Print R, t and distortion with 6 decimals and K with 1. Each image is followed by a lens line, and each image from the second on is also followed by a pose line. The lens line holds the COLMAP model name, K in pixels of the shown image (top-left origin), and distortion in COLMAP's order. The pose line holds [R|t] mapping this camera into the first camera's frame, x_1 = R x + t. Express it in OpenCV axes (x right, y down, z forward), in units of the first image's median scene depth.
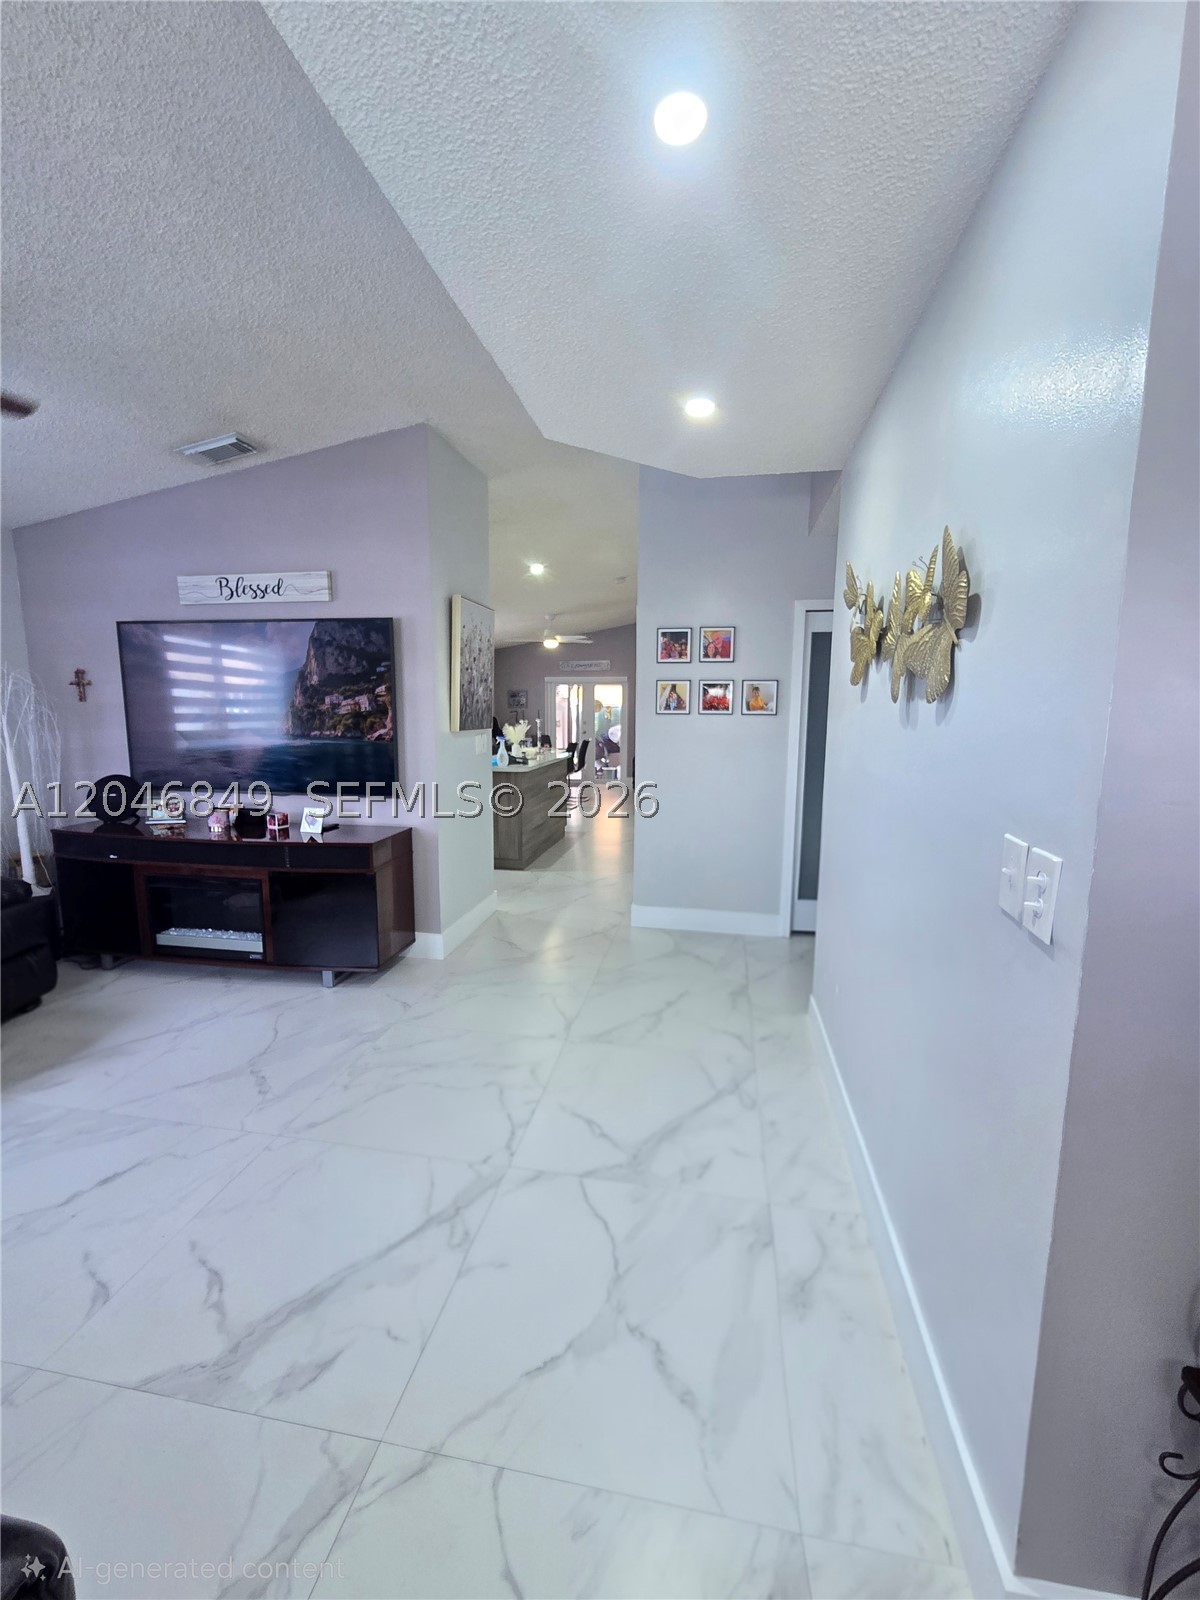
lens RADIAL K [[658.4, 0, 599.8], [0, 658.4, 799.7], [0, 0, 1]] dist [-0.004549, 0.001229]
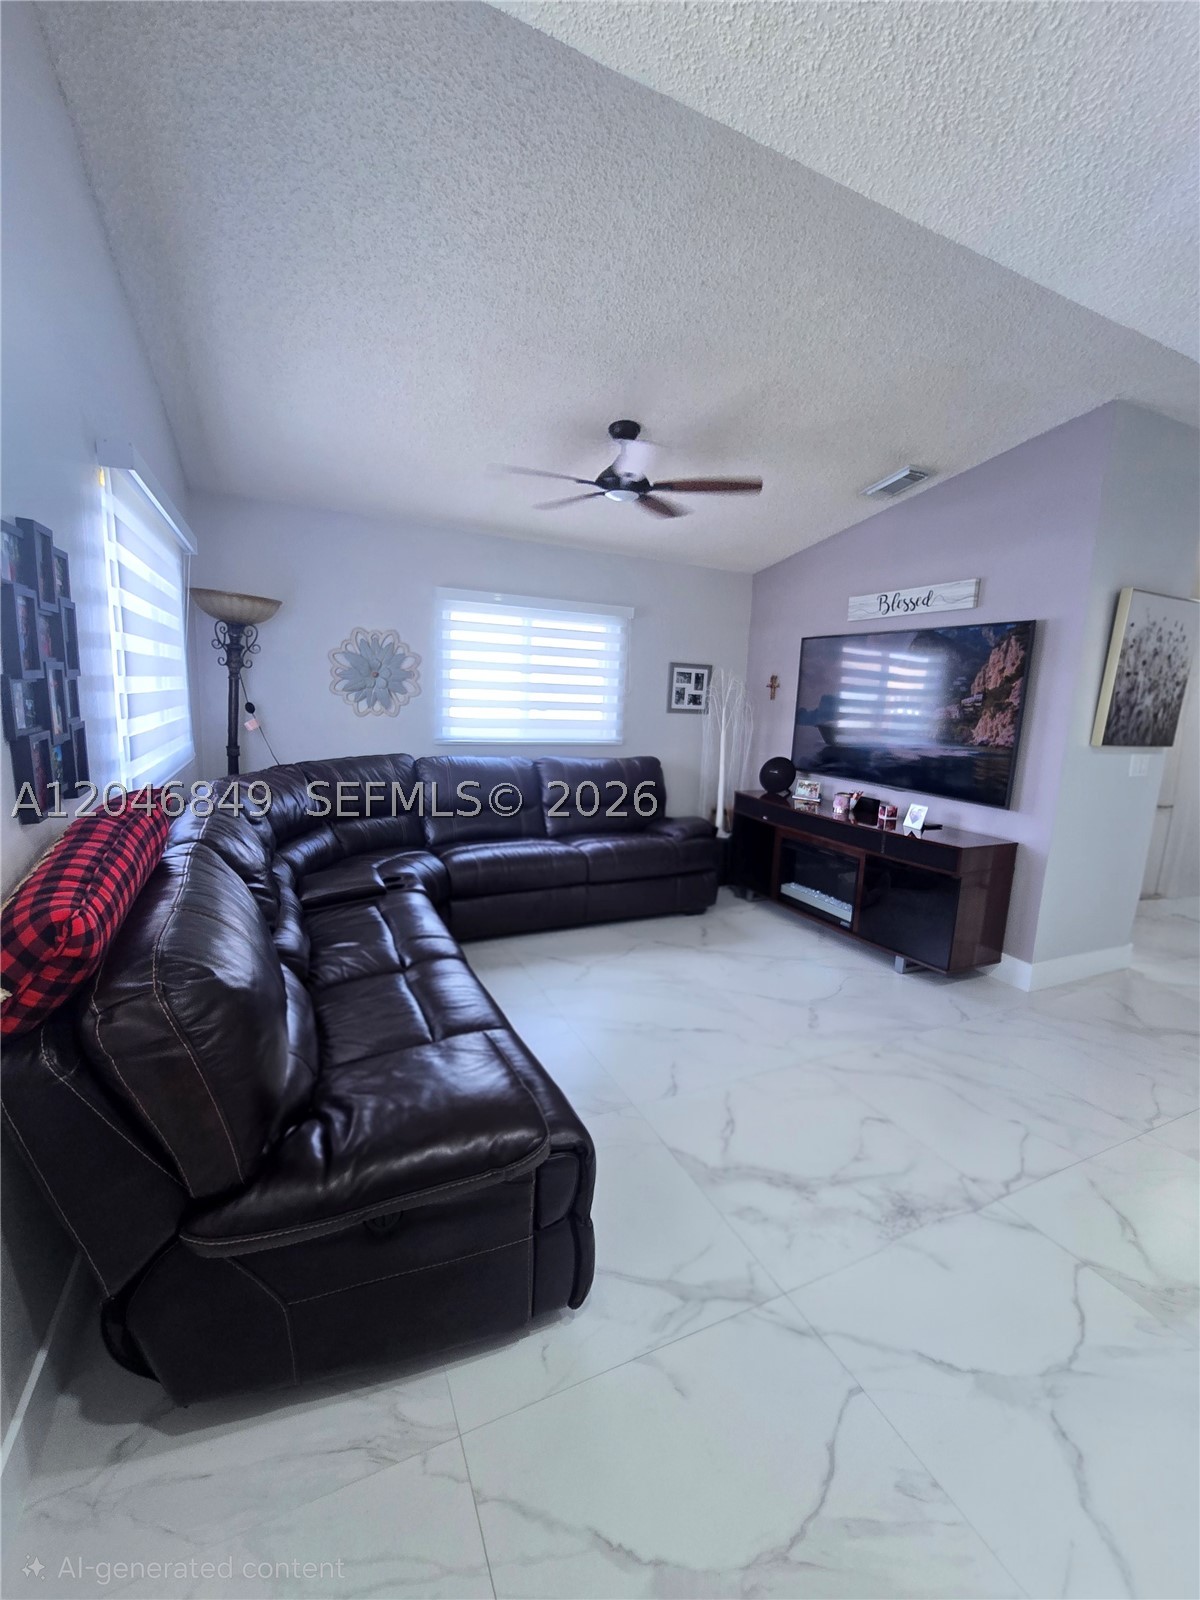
lens RADIAL K [[658.4, 0, 610.5], [0, 658.4, 797.9], [0, 0, 1]] dist [-0.004549, 0.001229]
pose [[0.581973, 0.146191, -0.799960, 0.118874], [-0.153605, 0.985762, 0.068398, 0.004488], [0.798570, 0.083072, 0.596142, -0.032176]]
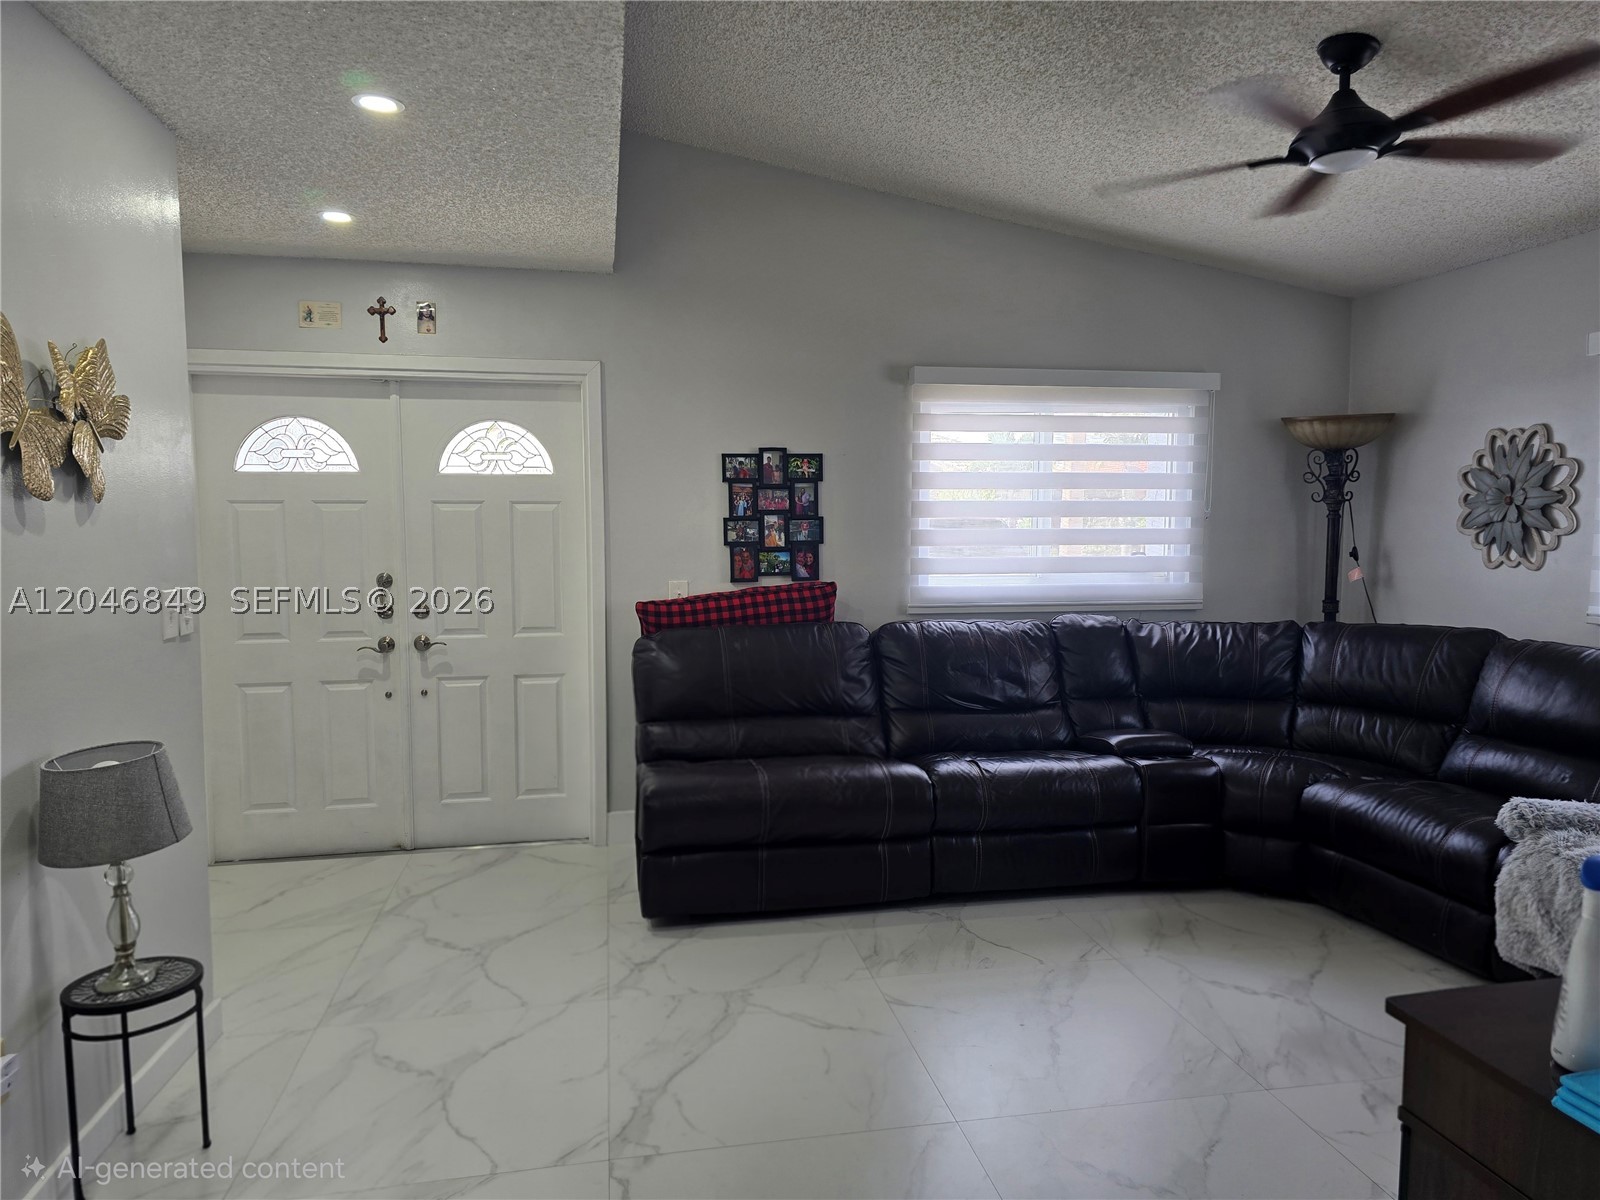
lens RADIAL K [[1070.5, 0, 815.3], [0, 1070.5, 605.5], [0, 0, 1]] dist [0.062350, -0.049833]
pose [[-0.933271, 0.019523, -0.358643, 0.034272], [-0.059561, 0.976285, 0.208135, -0.155110], [0.354201, 0.215607, -0.909975, 1.127901]]
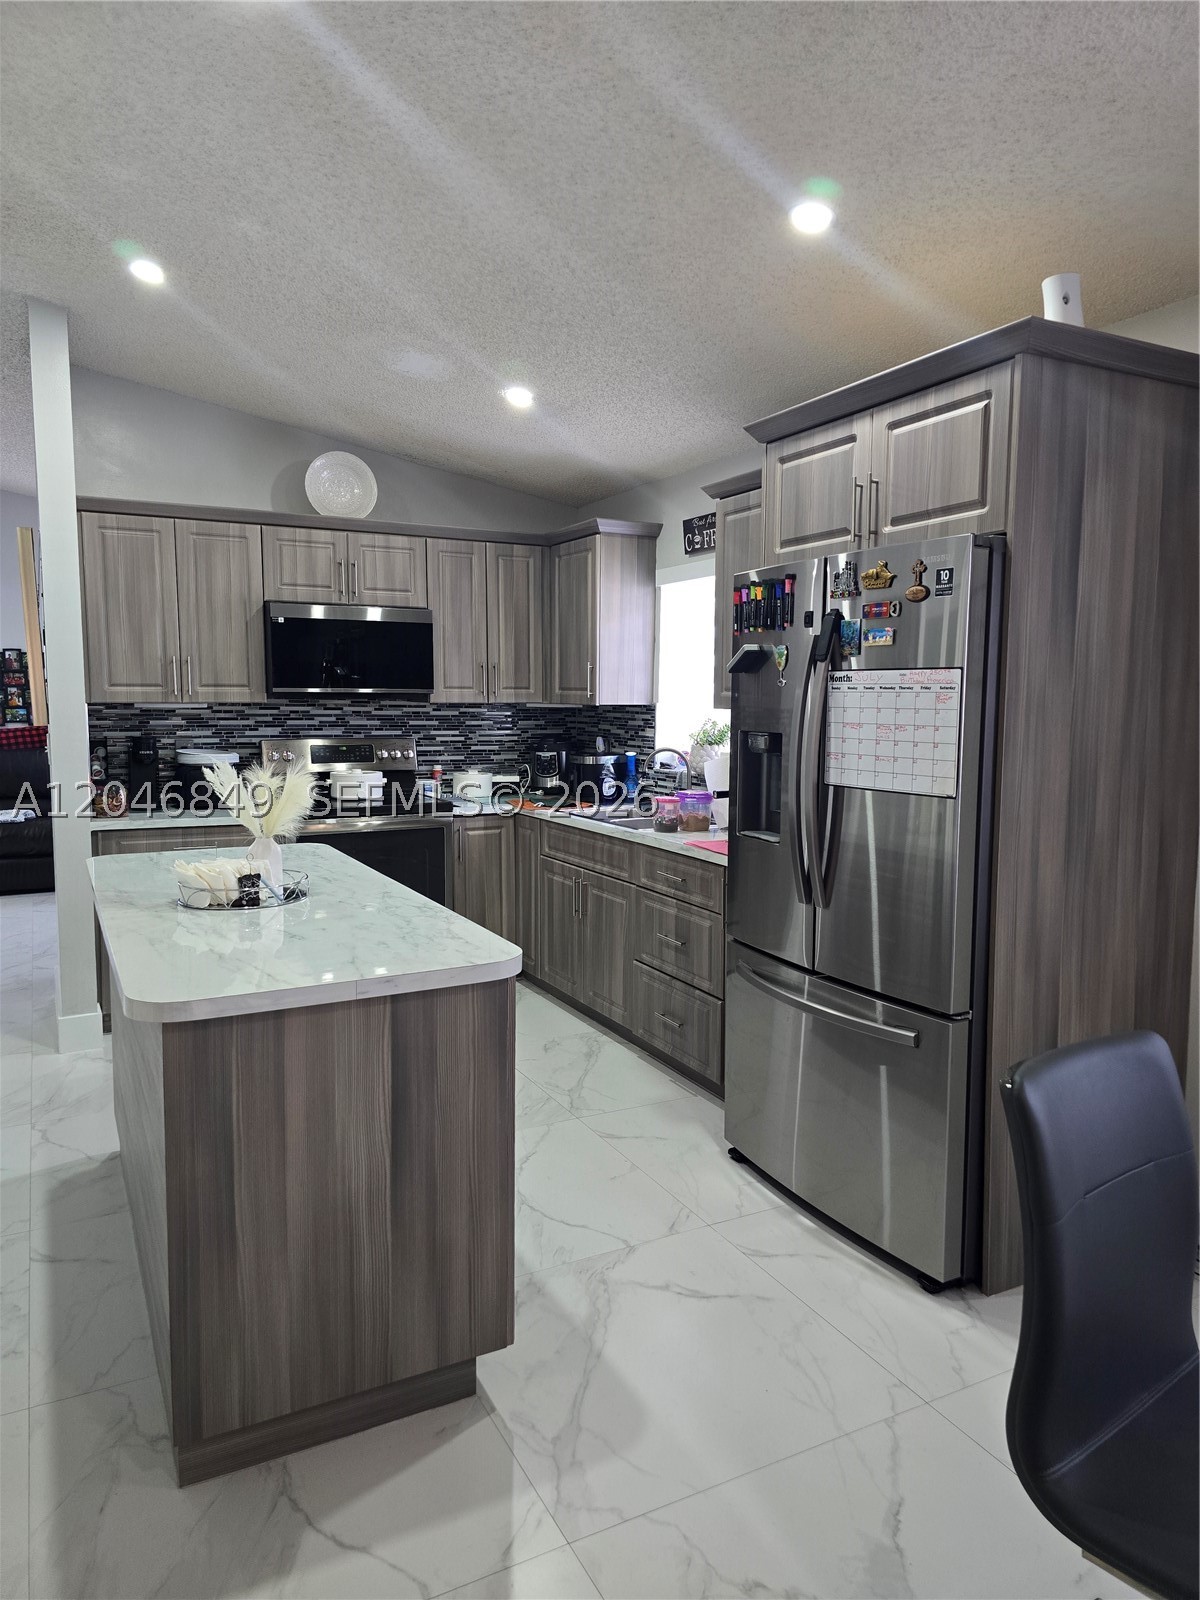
lens RADIAL K [[1070.5, 0, 615.5], [0, 1070.5, 792.7], [0, 0, 1]] dist [0.062350, -0.049833]
pose [[-0.785856, 0.041584, -0.617010, 0.041096], [-0.101571, 0.975507, 0.195112, -0.357995], [0.610012, 0.216000, -0.762384, 2.540202]]
